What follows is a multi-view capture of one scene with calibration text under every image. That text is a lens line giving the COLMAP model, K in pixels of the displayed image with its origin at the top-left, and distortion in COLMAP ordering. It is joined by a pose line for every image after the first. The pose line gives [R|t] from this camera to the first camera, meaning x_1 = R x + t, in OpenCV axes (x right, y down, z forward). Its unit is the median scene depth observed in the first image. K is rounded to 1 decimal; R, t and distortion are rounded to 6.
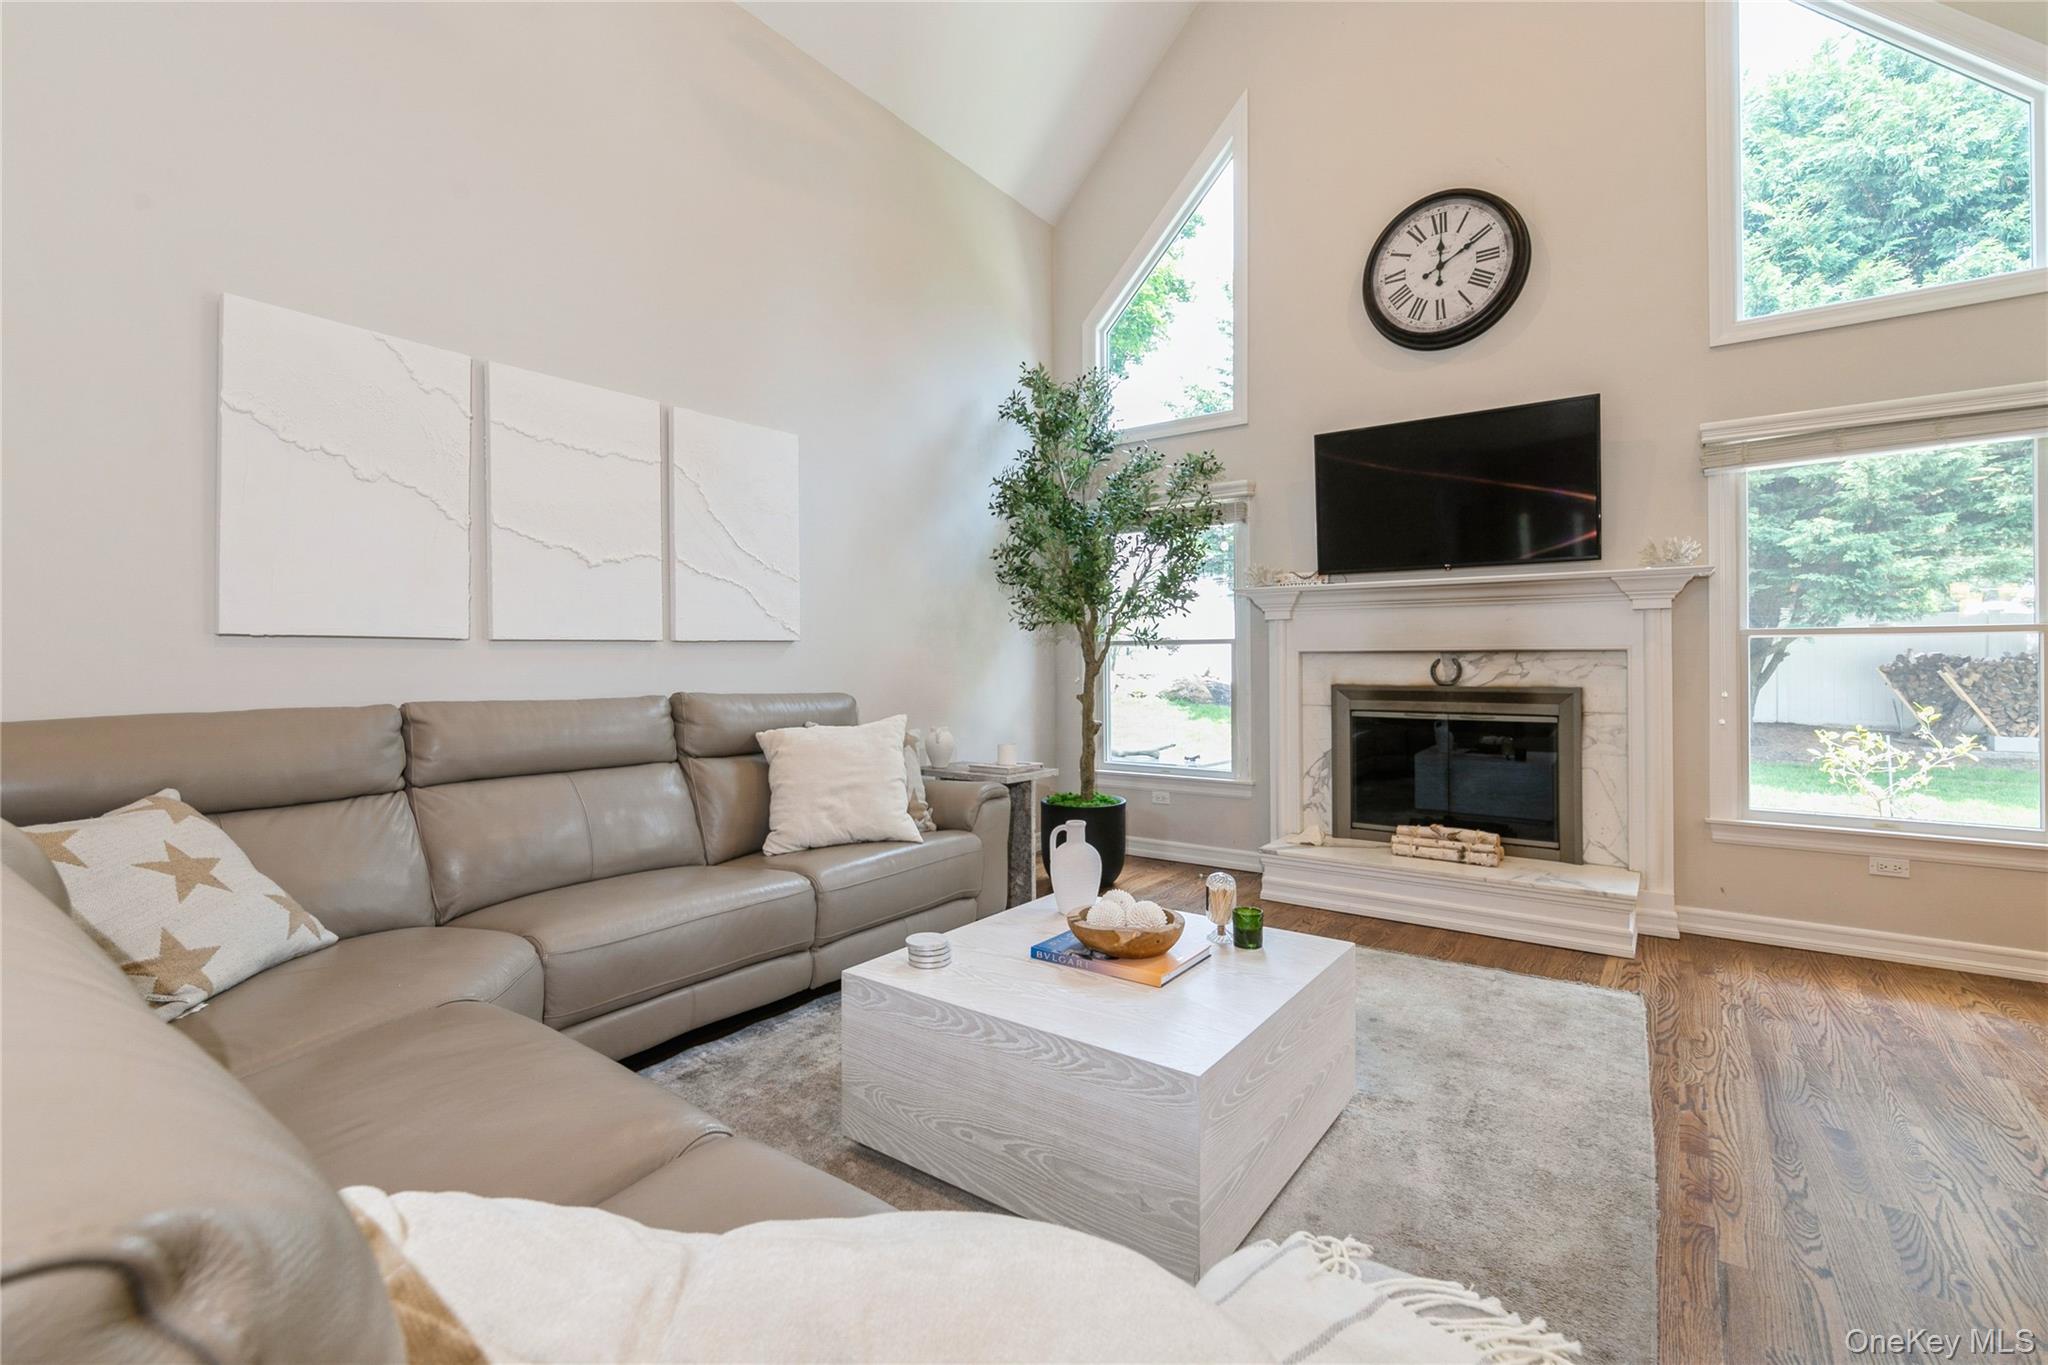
lens RADIAL K [[897.7, 0, 1028.6], [0, 897.7, 657.2], [0, 0, 1]] dist [-0.001551, -0.000176]
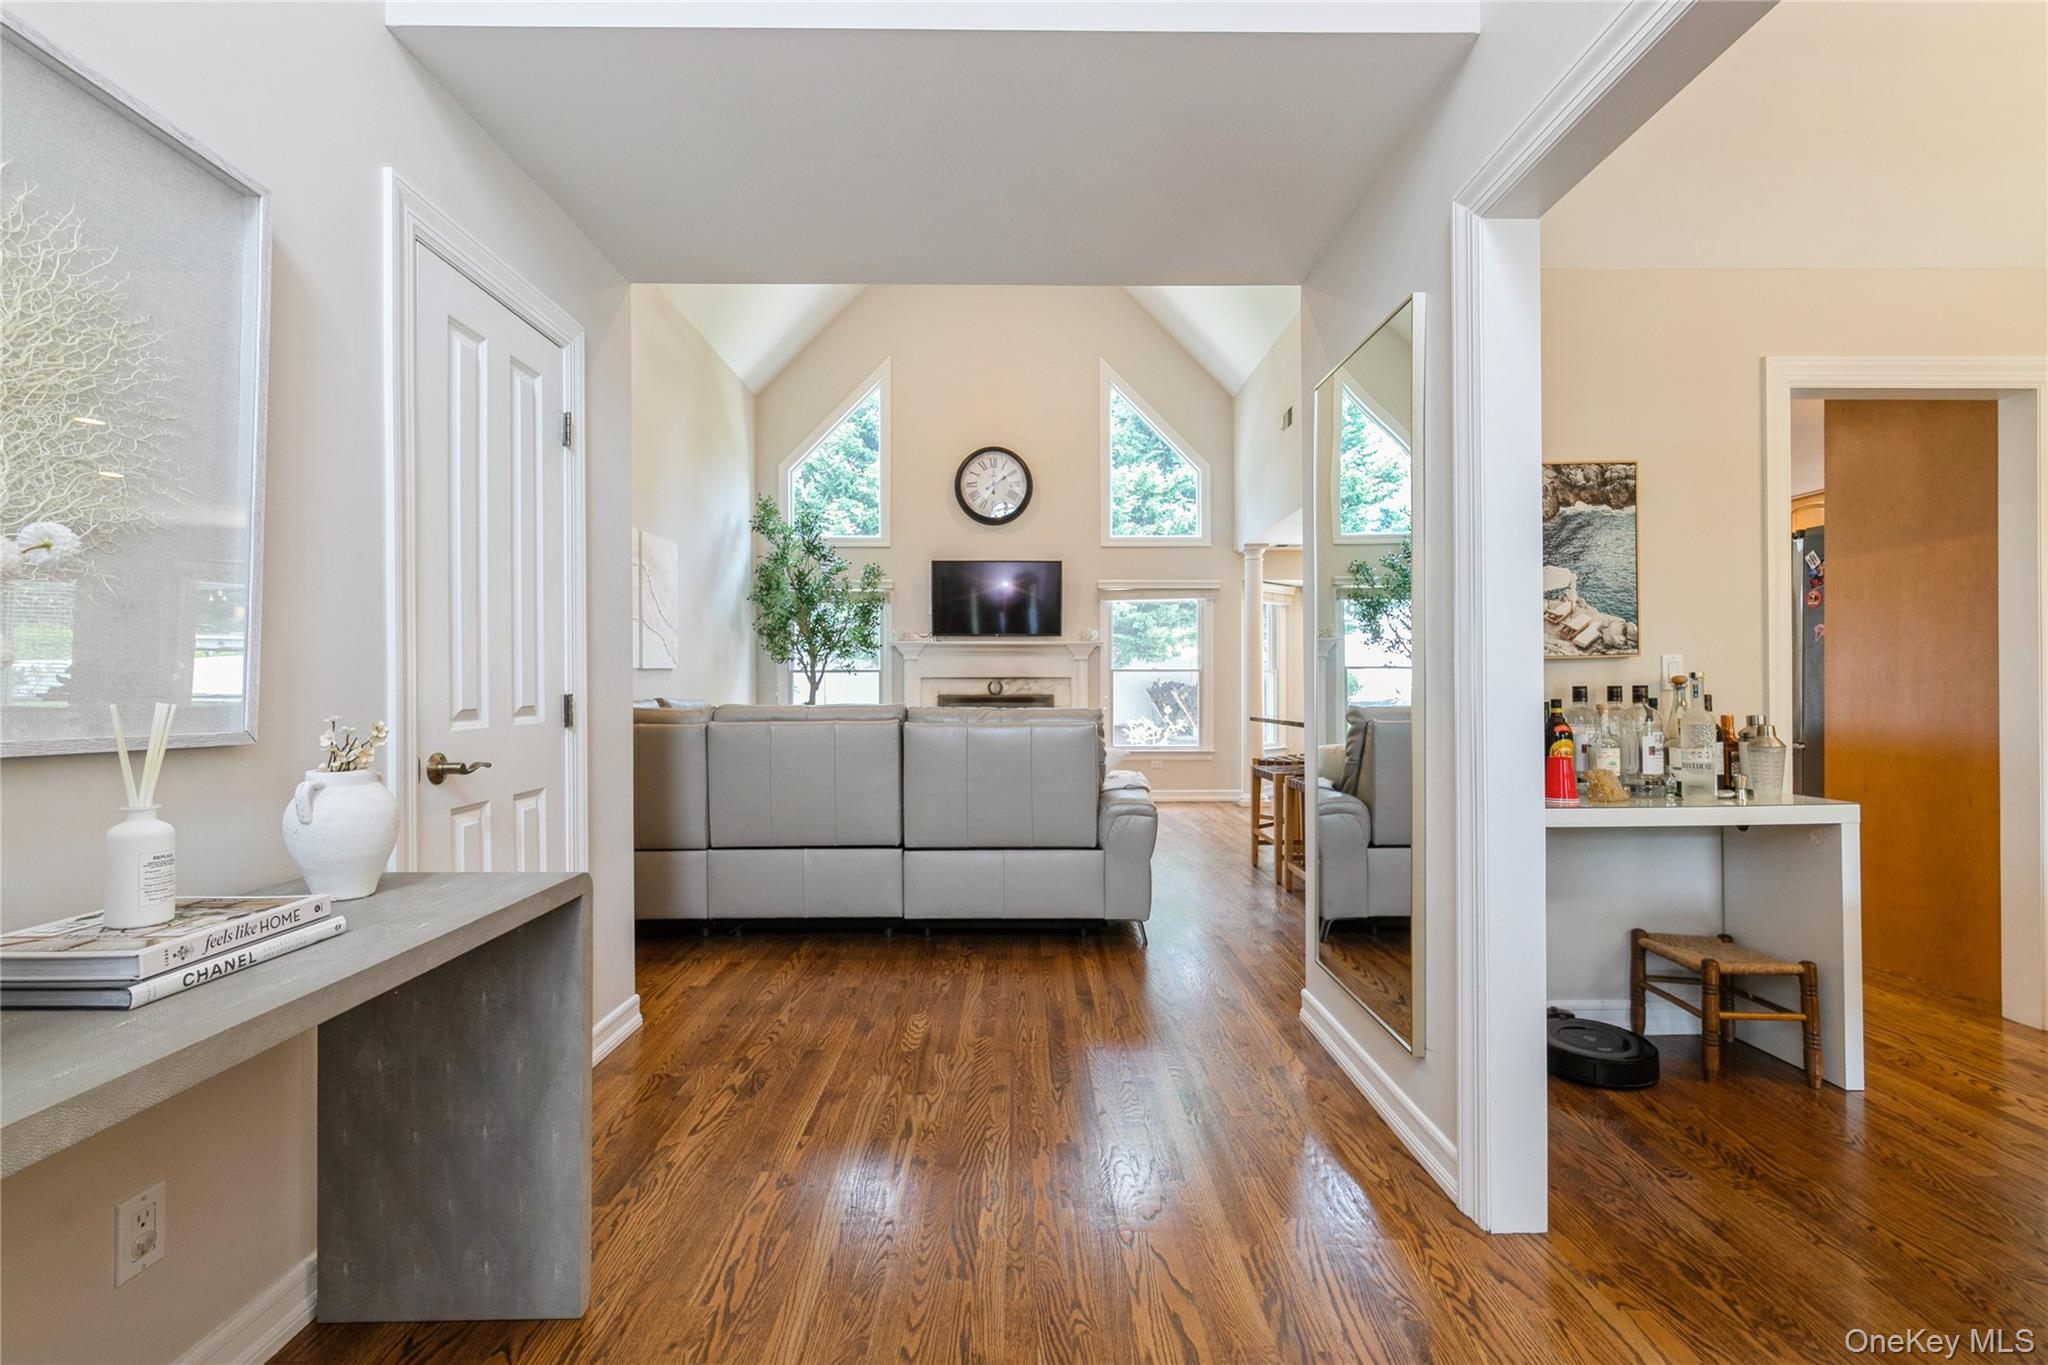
lens RADIAL K [[887.2, 0, 1028.9], [0, 887.2, 687.2], [0, 0, 1]] dist [-0.002644, -0.000071]
pose [[0.805898, 0.000302, 0.592055, -0.608032], [-0.003221, 0.999987, 0.003874, 0.006264], [-0.592046, -0.005030, 0.805889, -0.600403]]
